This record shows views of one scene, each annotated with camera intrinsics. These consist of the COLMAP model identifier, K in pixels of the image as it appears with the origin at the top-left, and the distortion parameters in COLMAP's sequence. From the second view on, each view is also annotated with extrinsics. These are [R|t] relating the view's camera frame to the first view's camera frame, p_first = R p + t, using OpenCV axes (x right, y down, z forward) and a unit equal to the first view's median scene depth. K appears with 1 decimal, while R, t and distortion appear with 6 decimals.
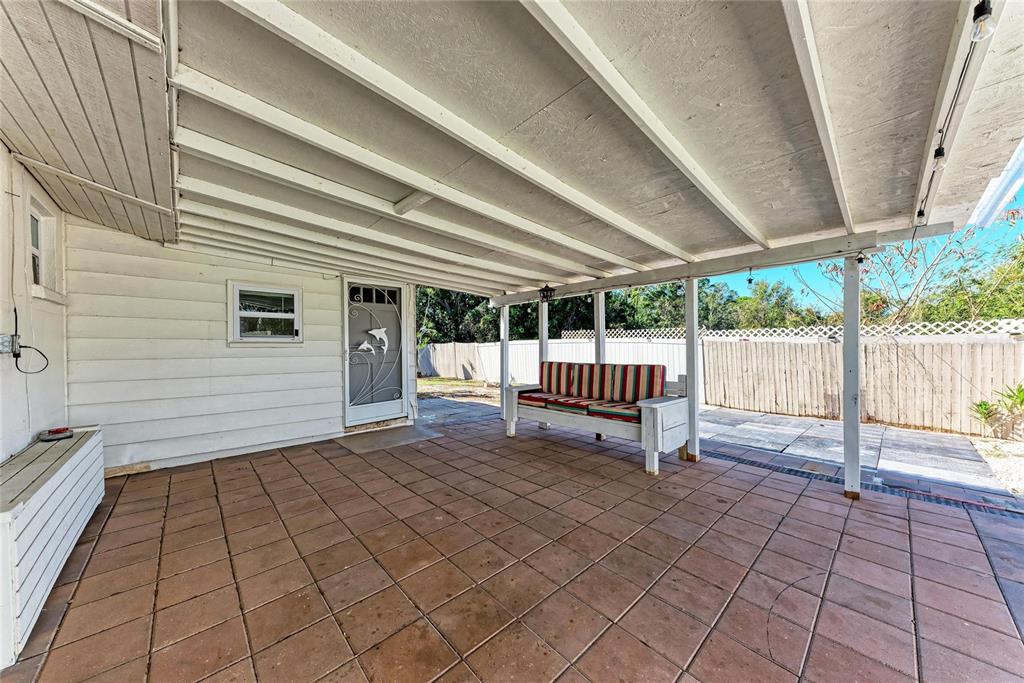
lens RADIAL K [[349.6, 0, 511.8], [0, 349.6, 344.2], [0, 0, 1]] dist [0.014821, -0.004488]
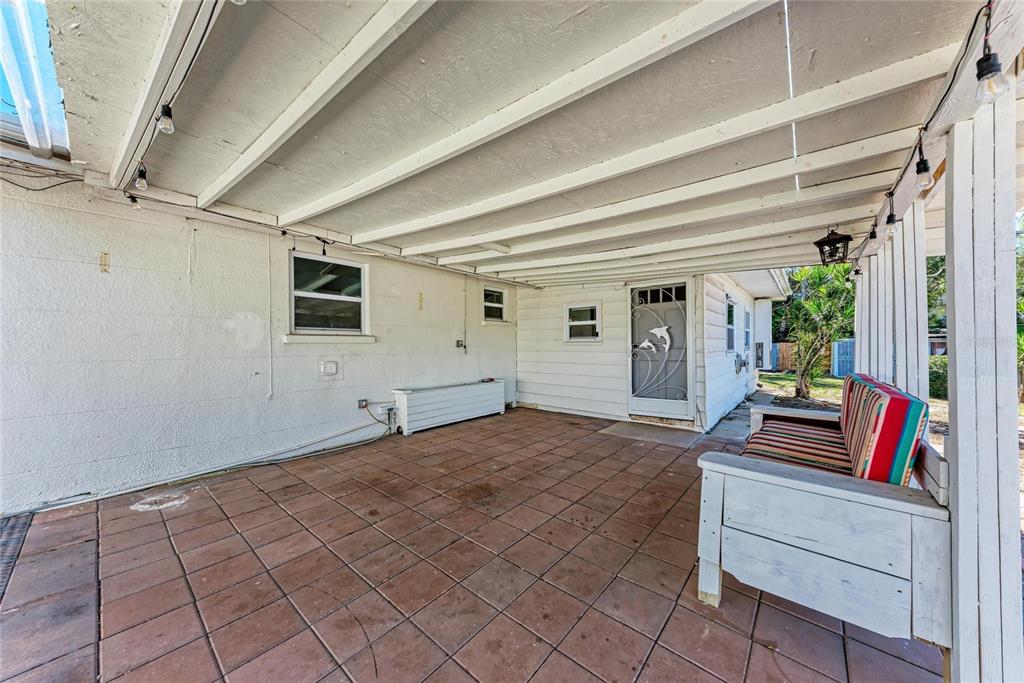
lens RADIAL K [[349.6, 0, 511.8], [0, 349.6, 344.2], [0, 0, 1]] dist [0.014821, -0.004488]
pose [[0.114775, 0.000034, -0.993392, 0.759691], [0.007745, 0.999970, 0.000929, 0.001338], [0.993361, -0.007801, 0.114771, 0.577705]]
